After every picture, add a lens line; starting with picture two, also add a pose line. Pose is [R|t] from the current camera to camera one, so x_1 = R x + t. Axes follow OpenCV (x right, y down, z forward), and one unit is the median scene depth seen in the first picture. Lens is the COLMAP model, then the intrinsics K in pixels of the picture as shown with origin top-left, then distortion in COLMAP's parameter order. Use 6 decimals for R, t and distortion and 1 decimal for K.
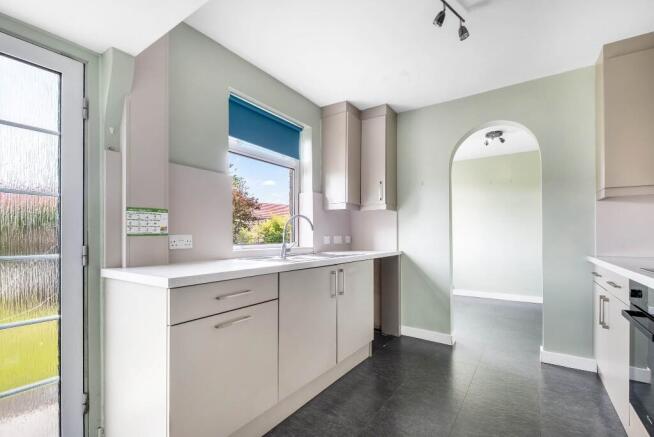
lens RADIAL K [[293.3, 0, 329.7], [0, 293.3, 235.8], [0, 0, 1]] dist [0.000325, -0.000038]
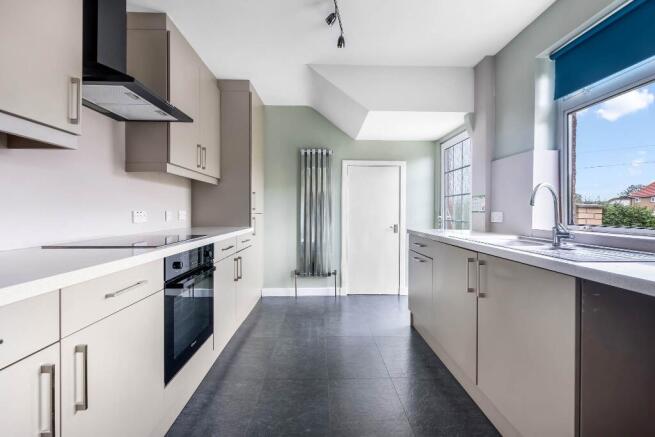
lens RADIAL K [[289.3, 0, 325.5], [0, 289.3, 213.5], [0, 0, 1]] dist [0.001148, -0.000305]
pose [[-0.811912, 0.002045, -0.583776, 0.887819], [-0.003097, 0.999965, 0.007811, -0.003659], [0.583771, 0.008150, -0.811877, 1.587347]]
